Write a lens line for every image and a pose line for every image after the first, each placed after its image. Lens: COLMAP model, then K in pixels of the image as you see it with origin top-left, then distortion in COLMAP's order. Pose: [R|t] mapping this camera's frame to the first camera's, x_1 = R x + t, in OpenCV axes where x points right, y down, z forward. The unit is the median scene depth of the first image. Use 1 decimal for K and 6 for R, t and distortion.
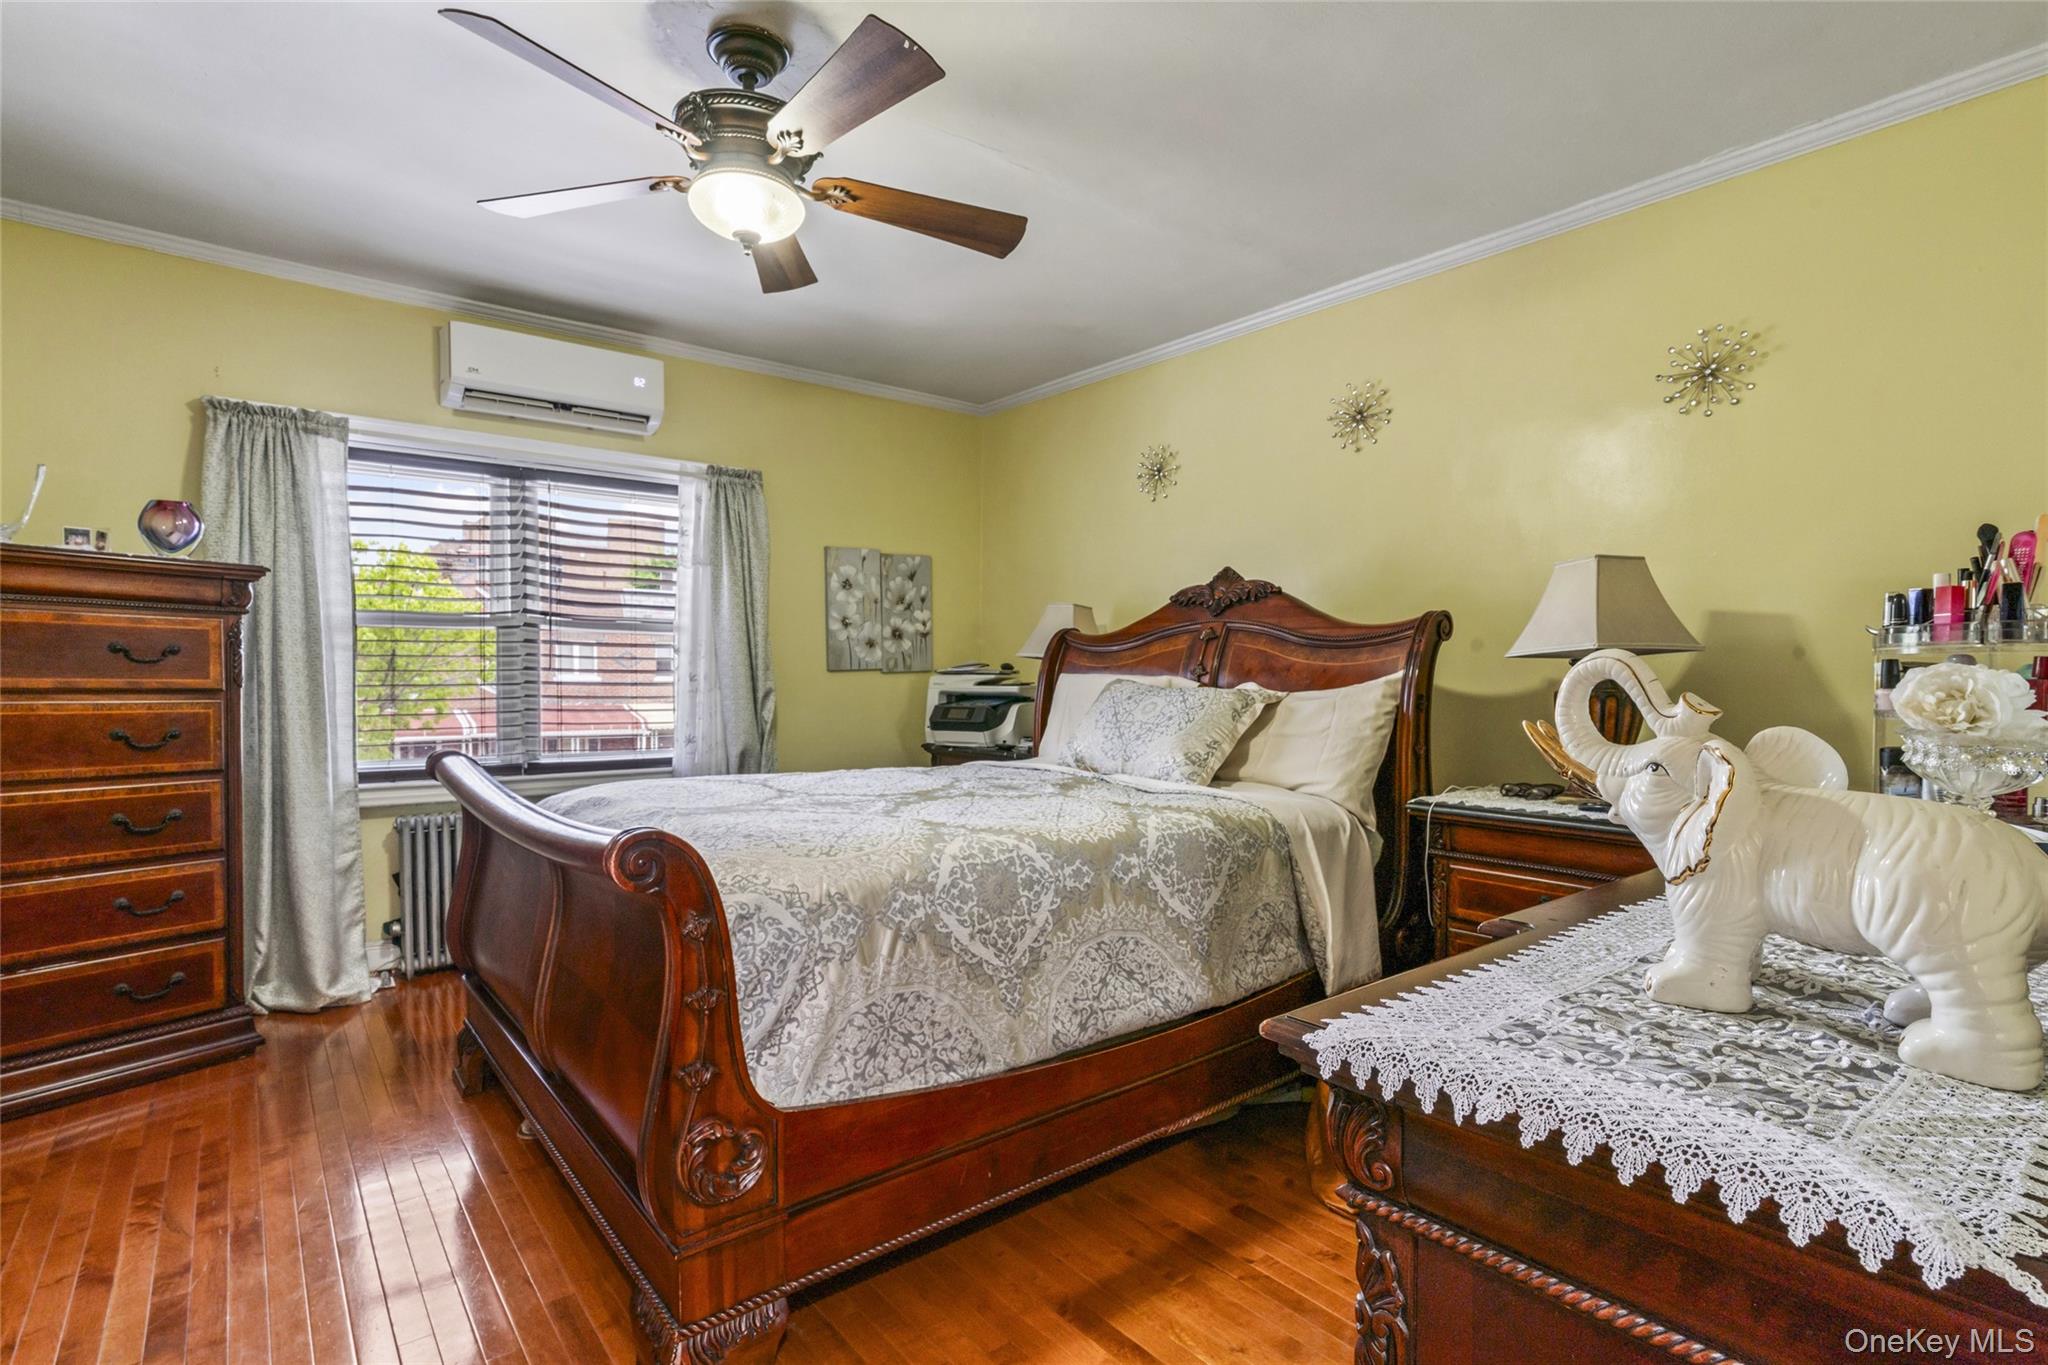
lens RADIAL K [[988.3, 0, 1023.9], [0, 988.3, 686.0], [0, 0, 1]] dist [-0.004964, -0.000473]
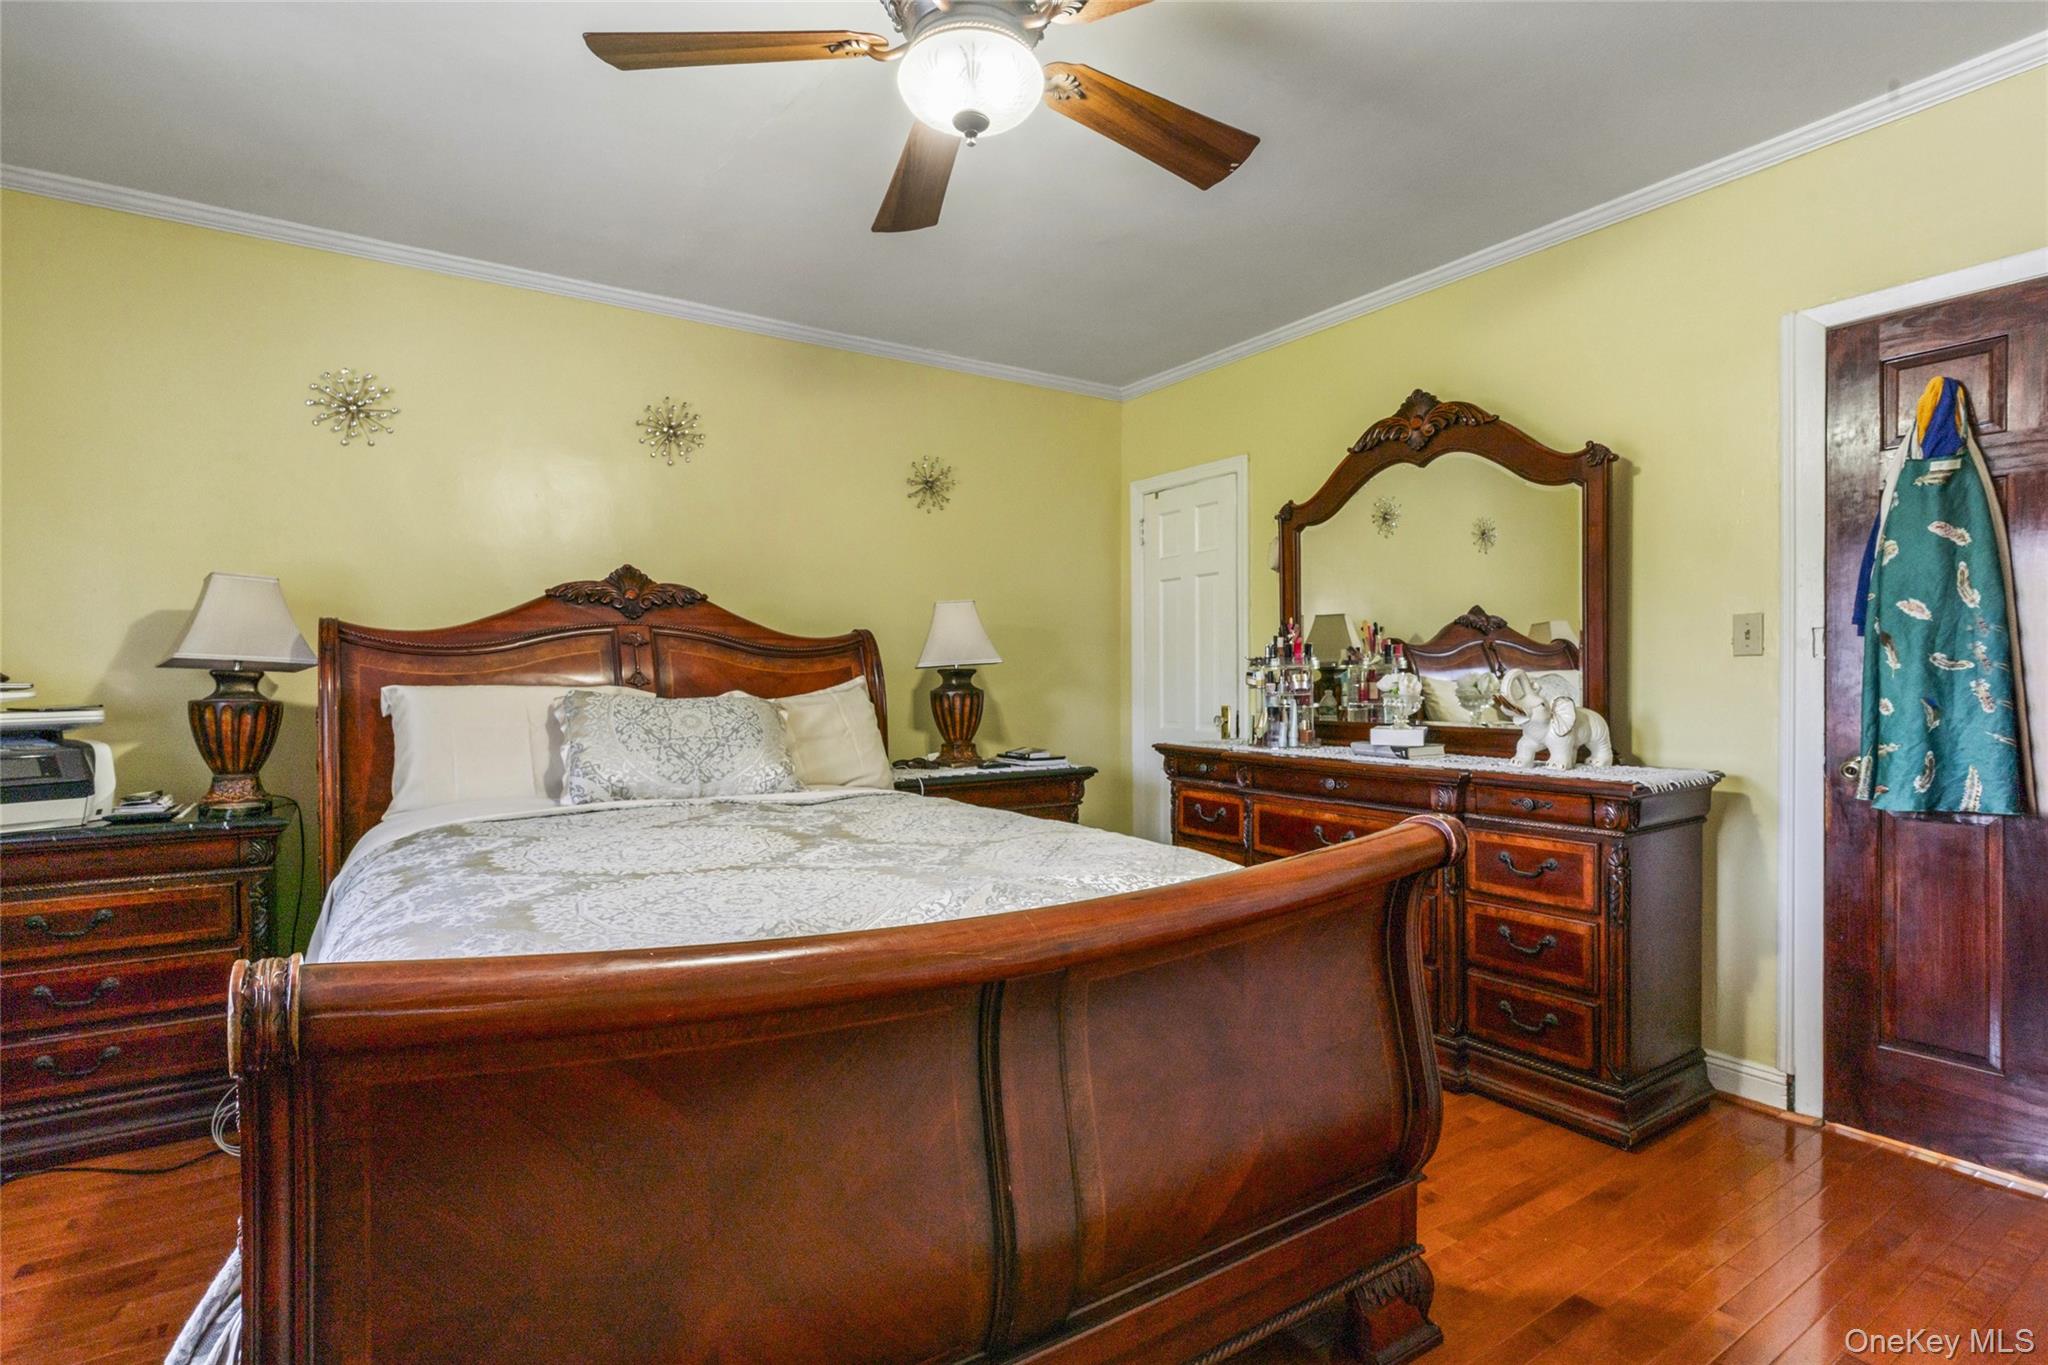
lens RADIAL K [[988.3, 0, 1024.4], [0, 988.3, 675.5], [0, 0, 1]] dist [-0.004964, -0.000473]
pose [[0.108545, -0.004851, 0.994080, -0.656485], [0.021088, 0.999774, 0.002576, -0.013791], [-0.993868, 0.020683, 0.108622, 0.539209]]
